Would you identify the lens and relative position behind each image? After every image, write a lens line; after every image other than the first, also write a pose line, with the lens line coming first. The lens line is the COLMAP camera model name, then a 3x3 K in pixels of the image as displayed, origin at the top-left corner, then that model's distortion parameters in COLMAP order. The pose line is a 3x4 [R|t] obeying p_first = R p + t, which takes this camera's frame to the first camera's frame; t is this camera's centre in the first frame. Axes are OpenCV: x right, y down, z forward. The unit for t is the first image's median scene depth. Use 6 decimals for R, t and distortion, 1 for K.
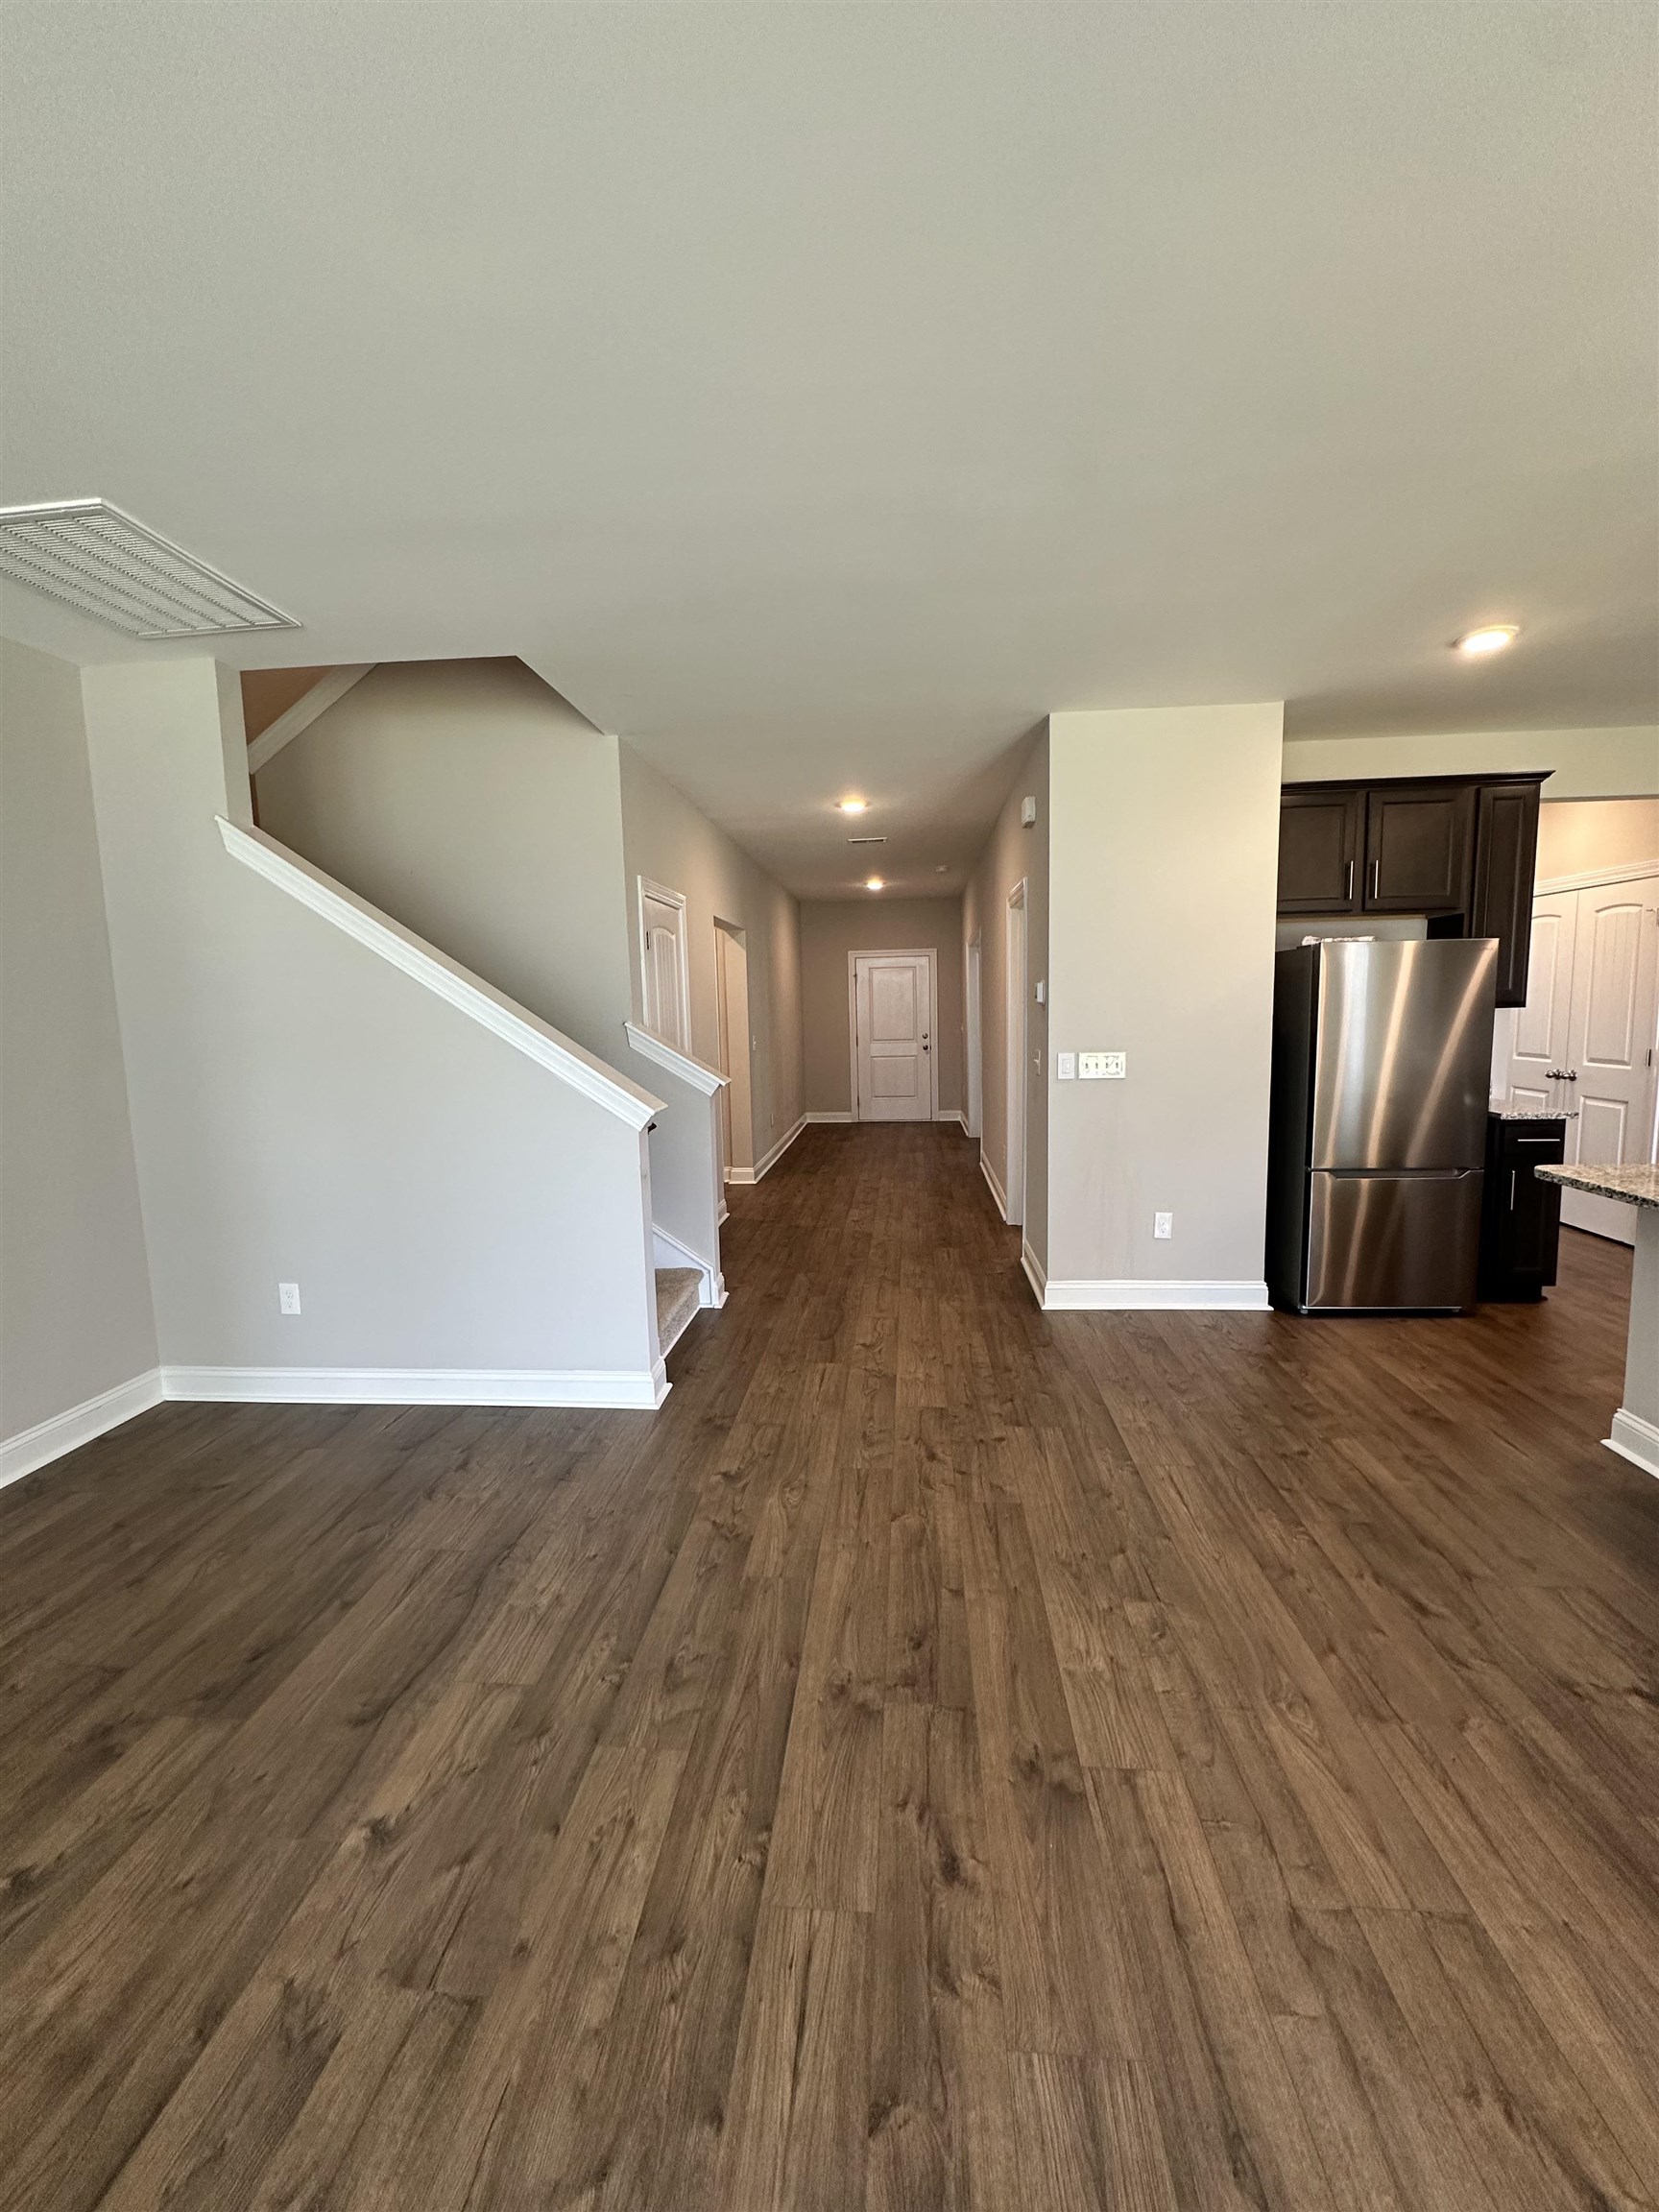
lens RADIAL K [[884.8, 0, 829.7], [0, 884.8, 1106.5], [0, 0, 1]] dist [-0.004037, 0.000720]
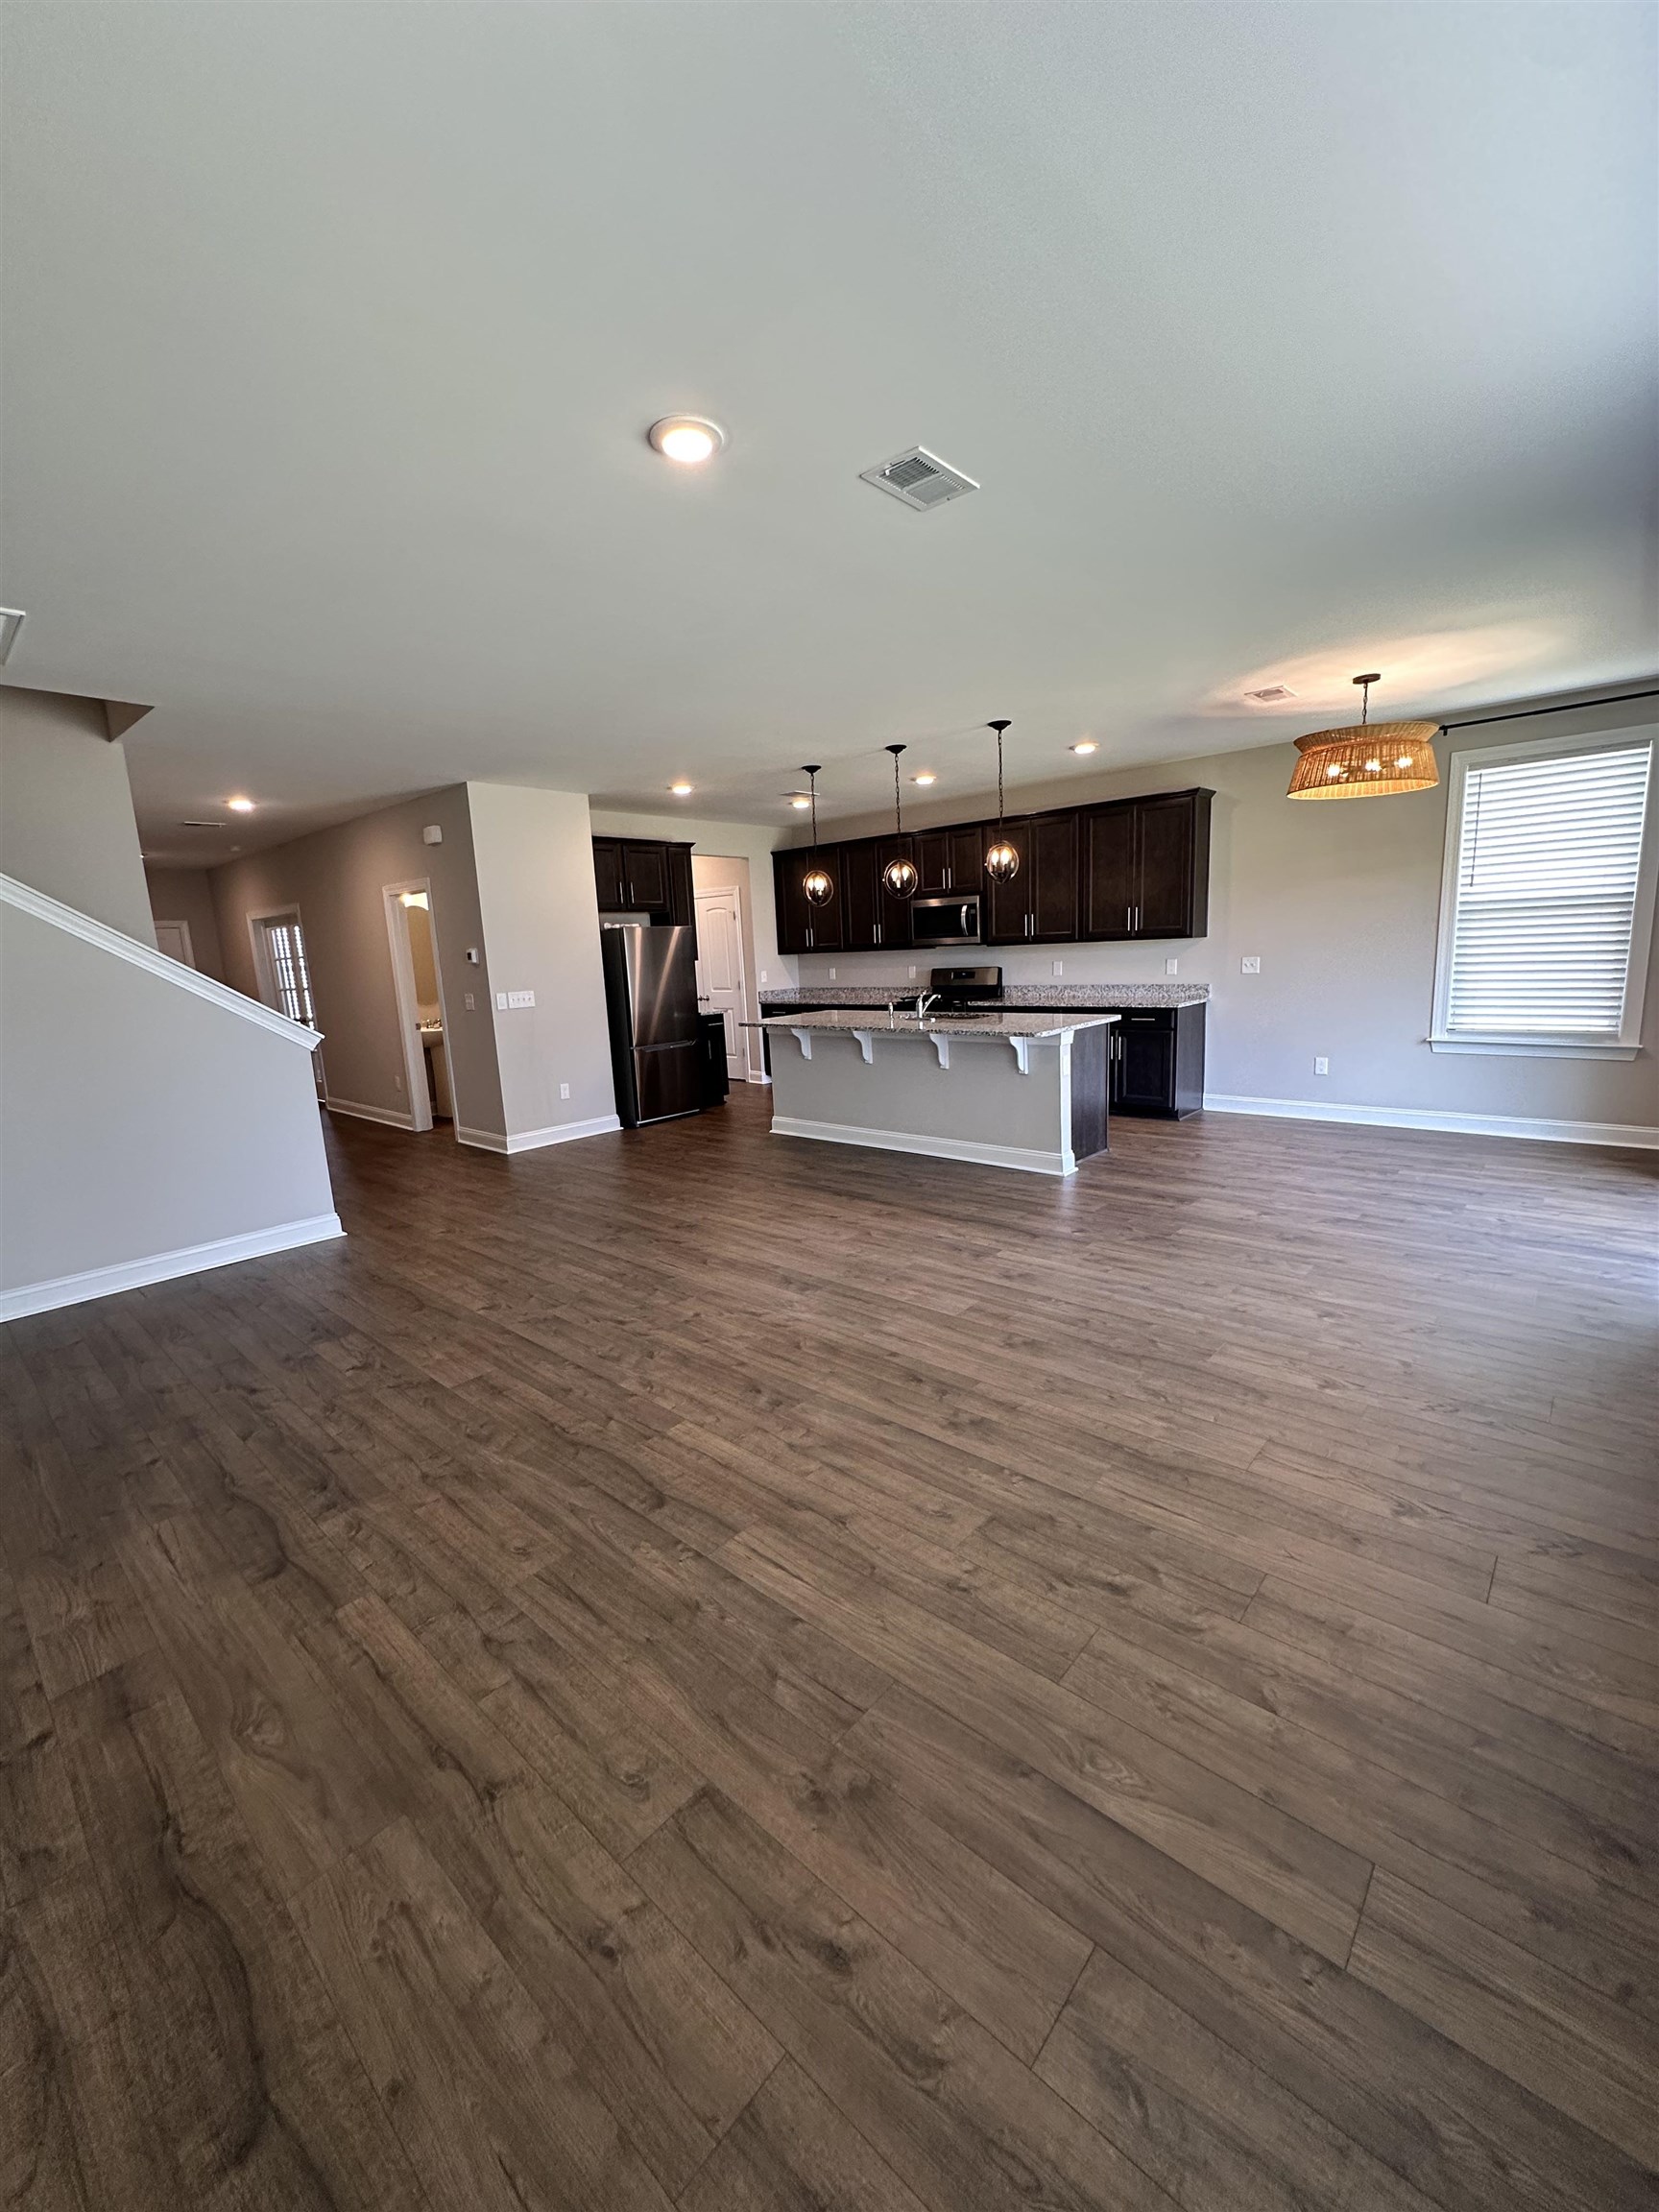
lens RADIAL K [[884.8, 0, 829.7], [0, 884.8, 1106.5], [0, 0, 1]] dist [-0.004037, 0.000720]
pose [[0.603137, -0.145981, 0.784165, -0.956272], [0.121475, 0.988453, 0.090580, 0.102021], [-0.788333, 0.040624, 0.613906, -0.660719]]
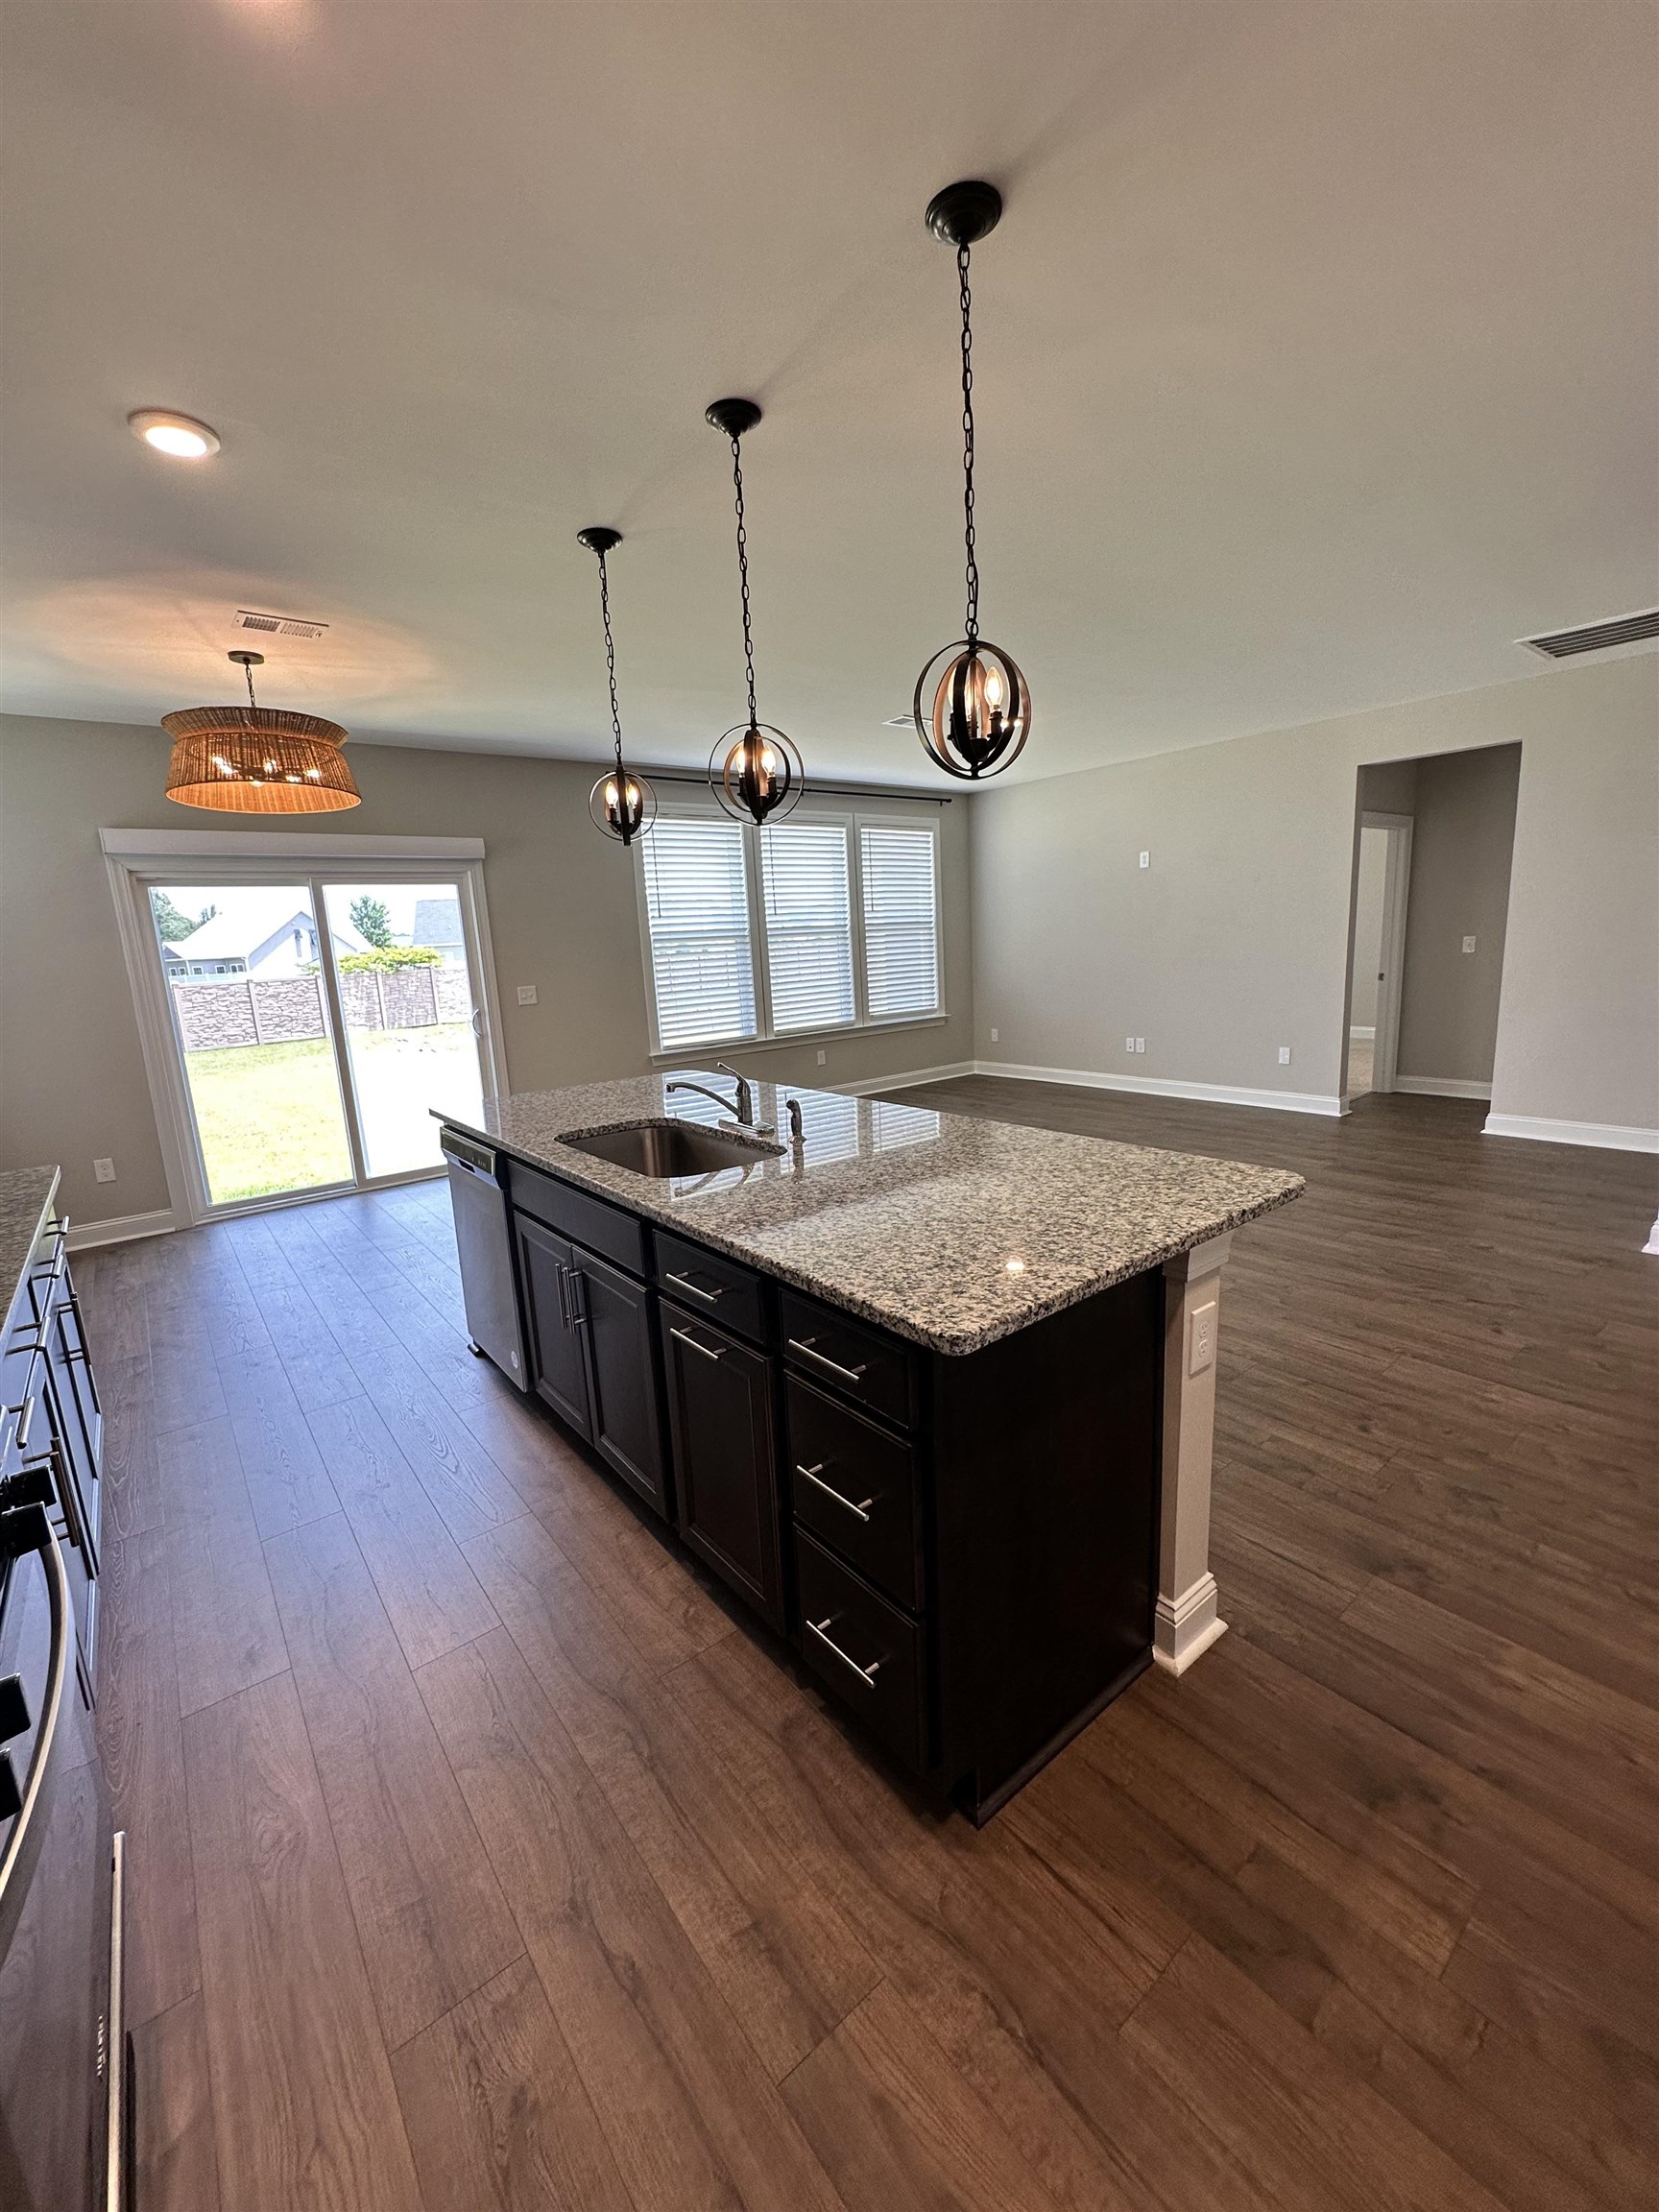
lens RADIAL K [[884.8, 0, 829.7], [0, 884.8, 1106.5], [0, 0, 1]] dist [-0.004037, 0.000720]
pose [[-0.723719, 0.186289, -0.664475, 1.416594], [-0.013183, 0.958967, 0.283211, -0.154319], [0.689968, 0.213725, -0.691567, 1.148695]]
